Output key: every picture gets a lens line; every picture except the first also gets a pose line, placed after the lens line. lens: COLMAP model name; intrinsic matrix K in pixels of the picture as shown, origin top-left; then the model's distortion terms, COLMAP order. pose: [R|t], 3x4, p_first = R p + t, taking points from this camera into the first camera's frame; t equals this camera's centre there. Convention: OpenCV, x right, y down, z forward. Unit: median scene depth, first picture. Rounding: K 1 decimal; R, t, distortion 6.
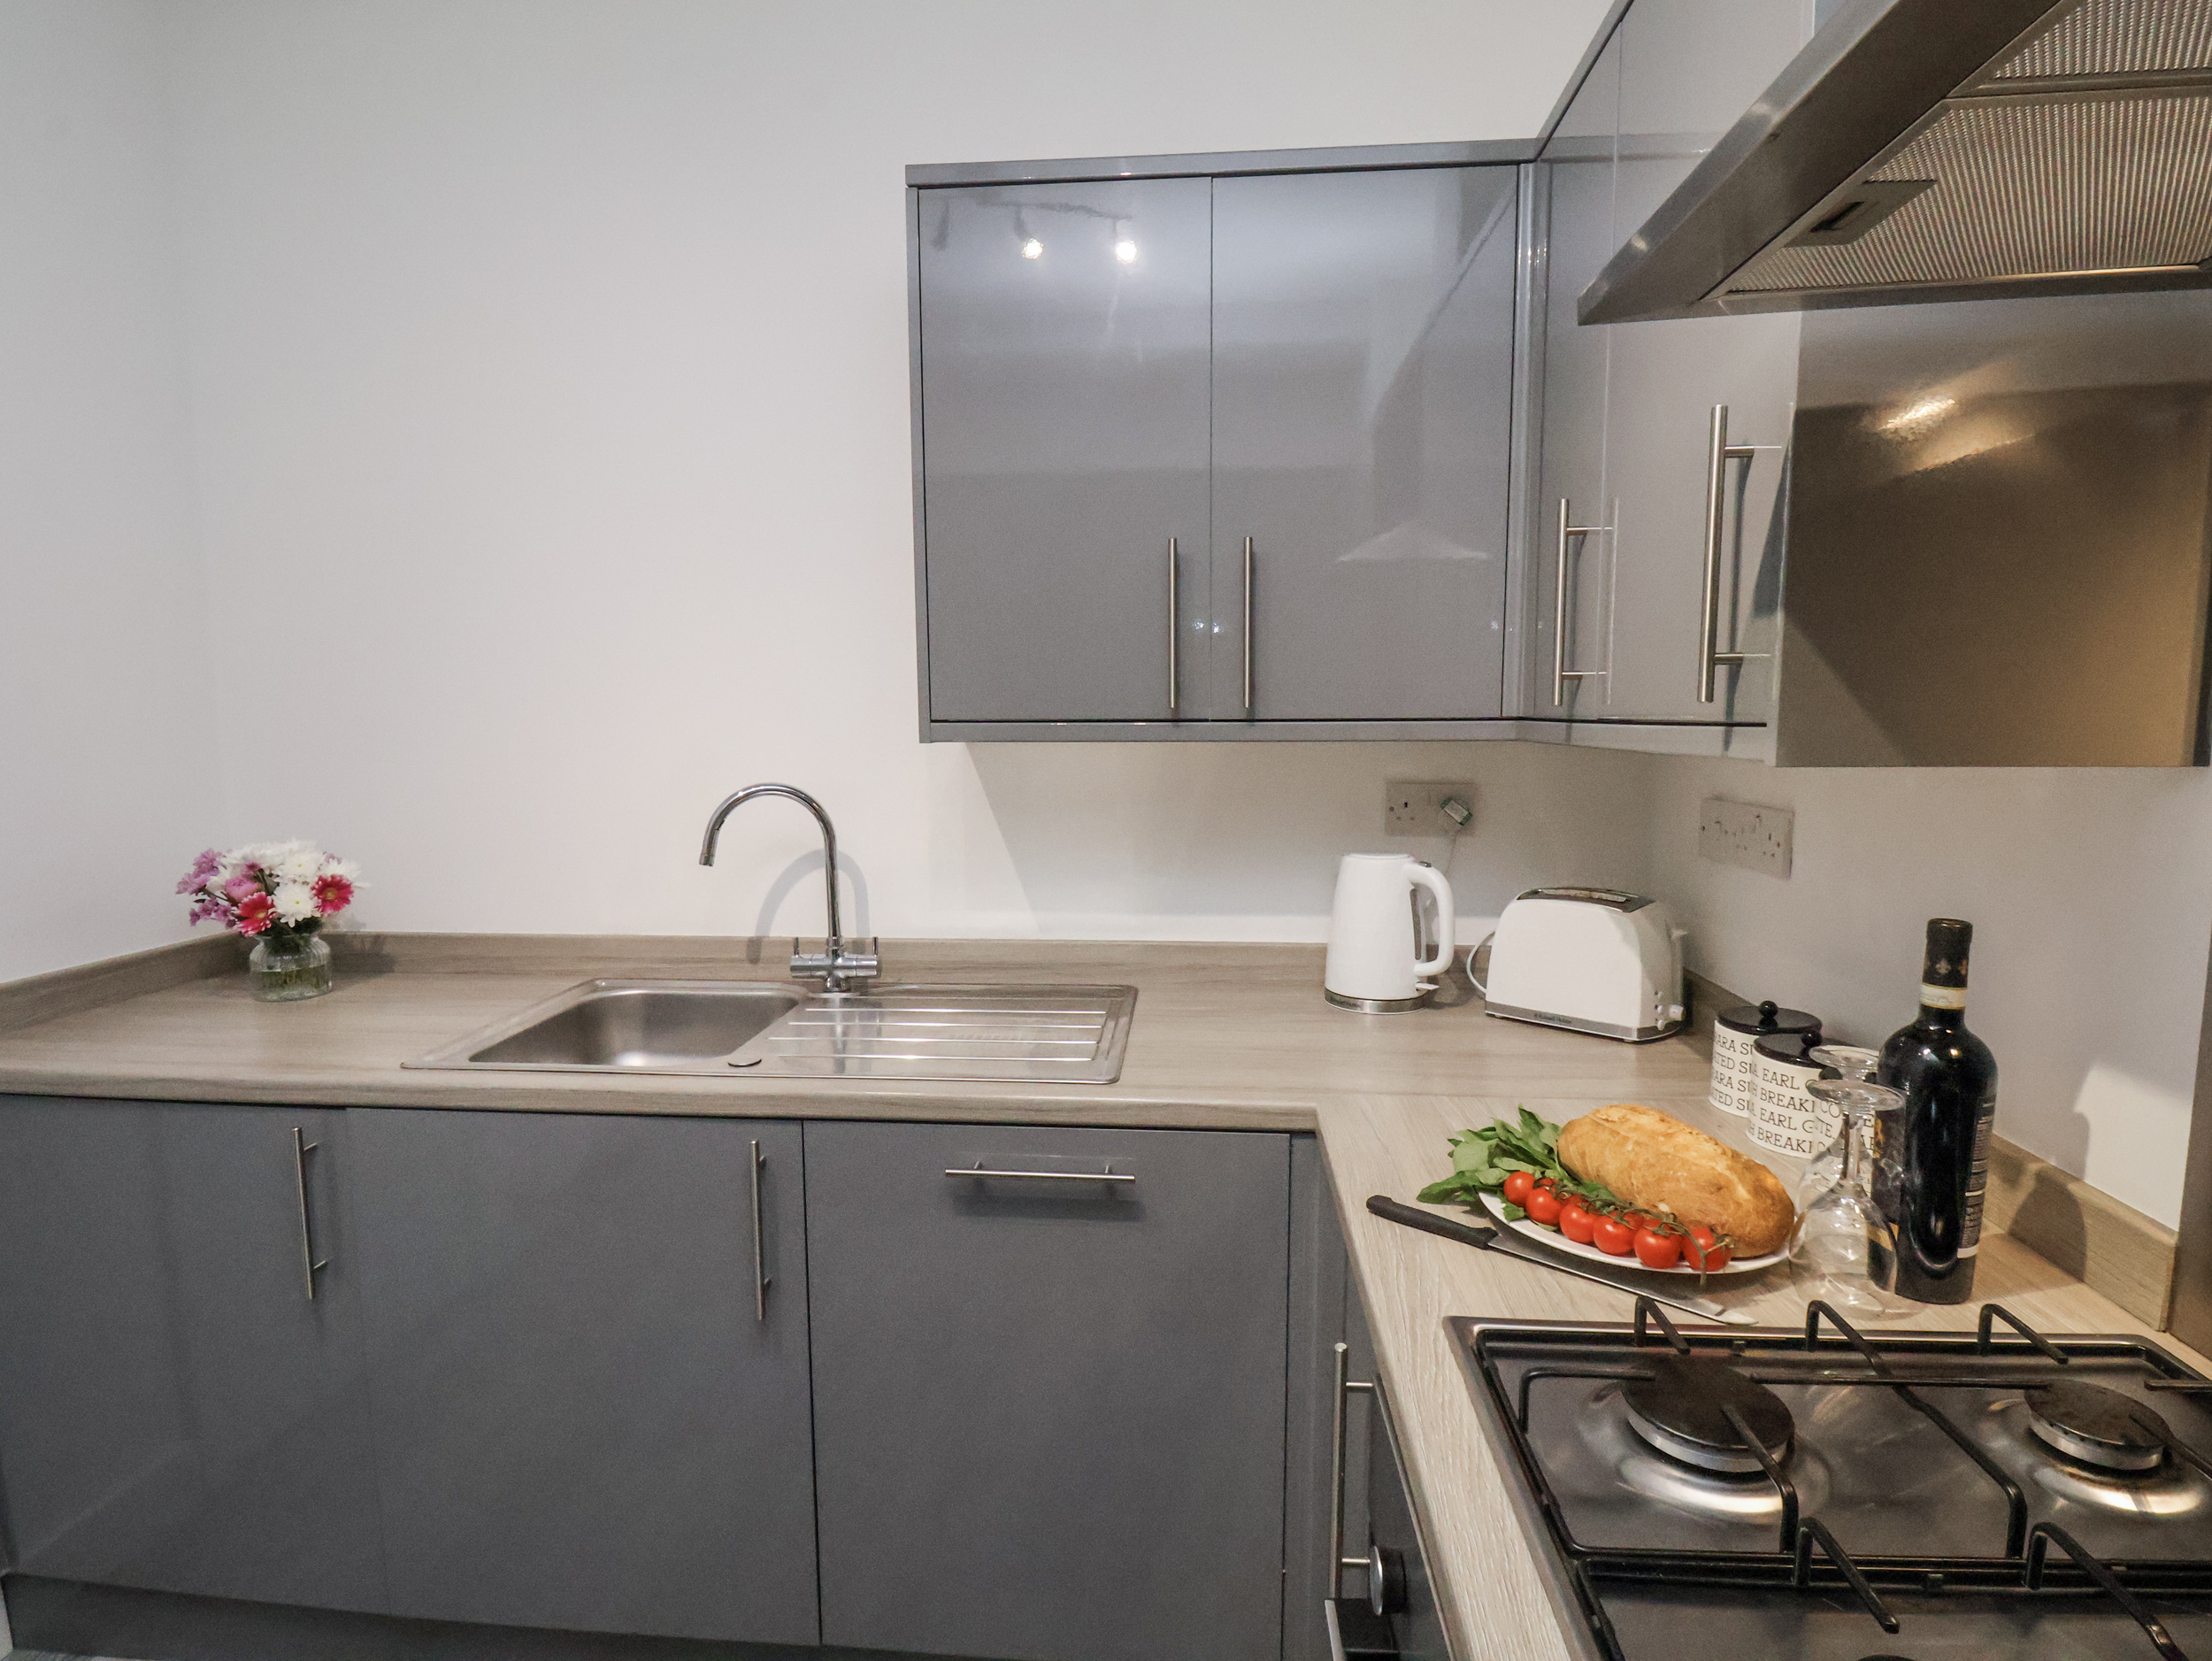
lens RADIAL K [[1161.4, 0, 1106.0], [0, 1161.4, 830.5], [0, 0, 1]] dist [0.022431, 0.000219]
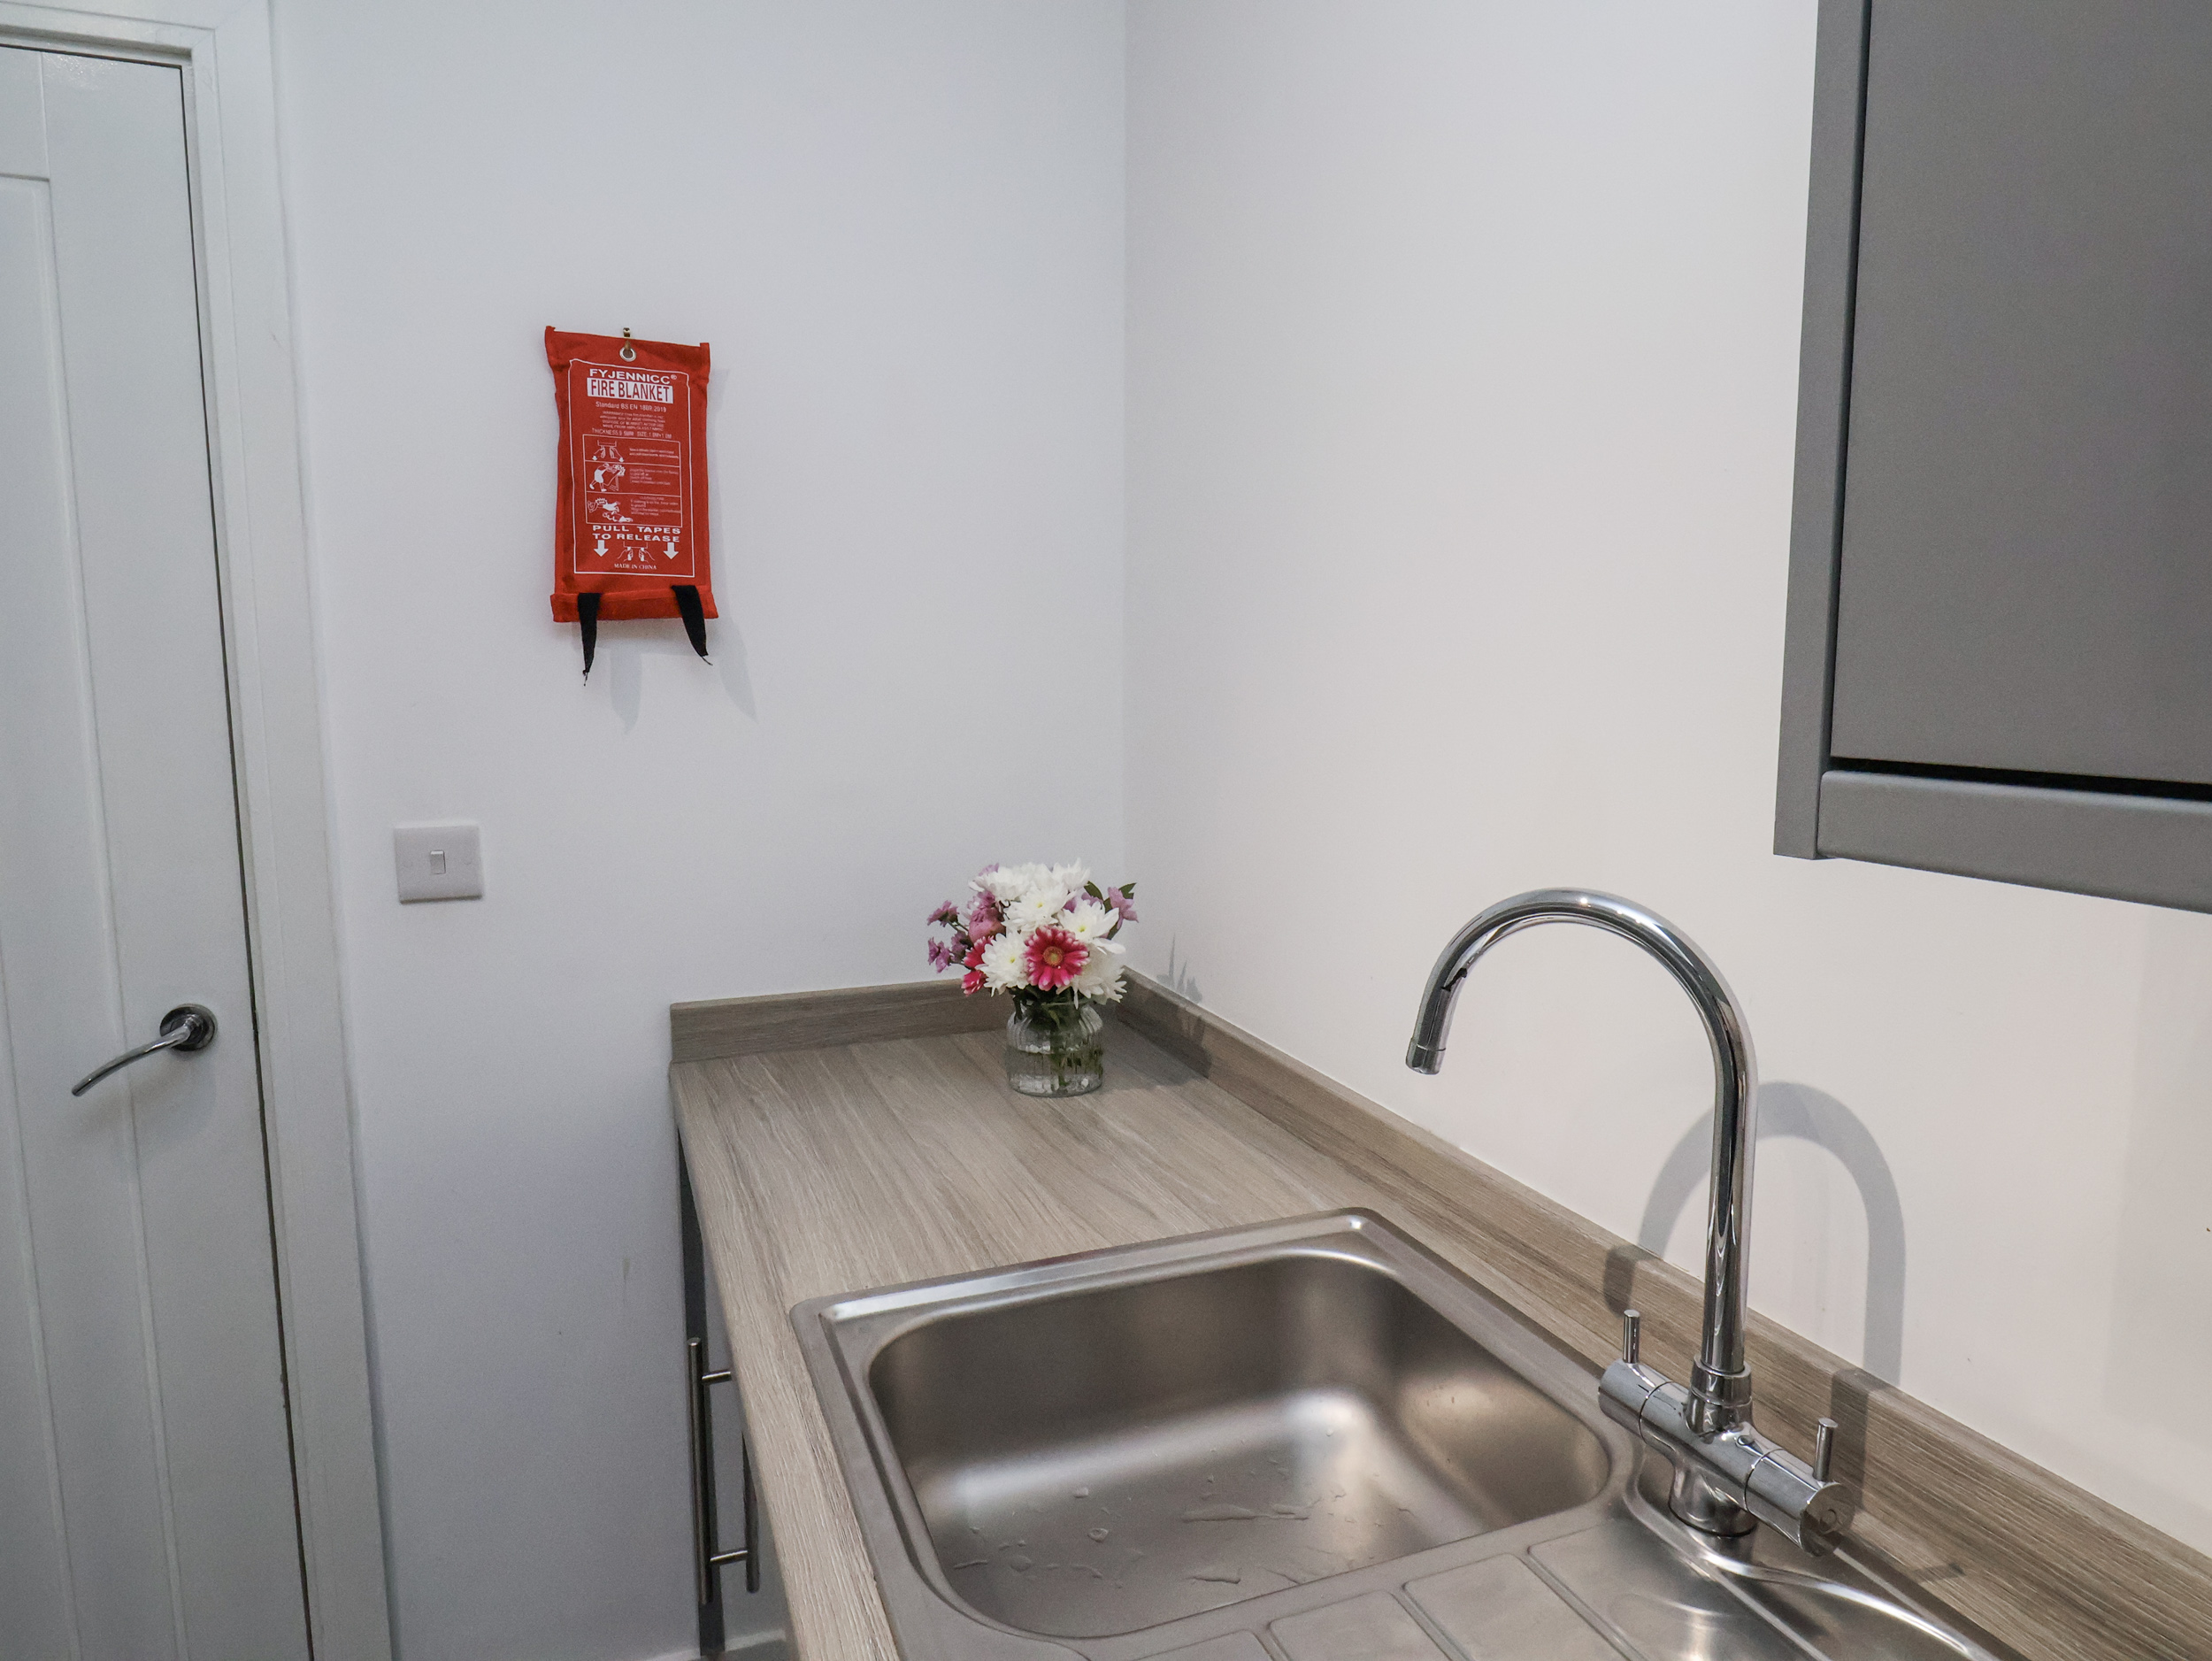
lens RADIAL K [[1354.1, 0, 1106.0], [0, 1354.1, 830.5], [0, 0, 1]] dist [-0.000427, 0.000148]
pose [[0.432803, 0.115771, -0.894024, 0.025641], [-0.095873, 0.992006, 0.082046, -0.081467], [0.896376, 0.050203, 0.440443, 0.686784]]
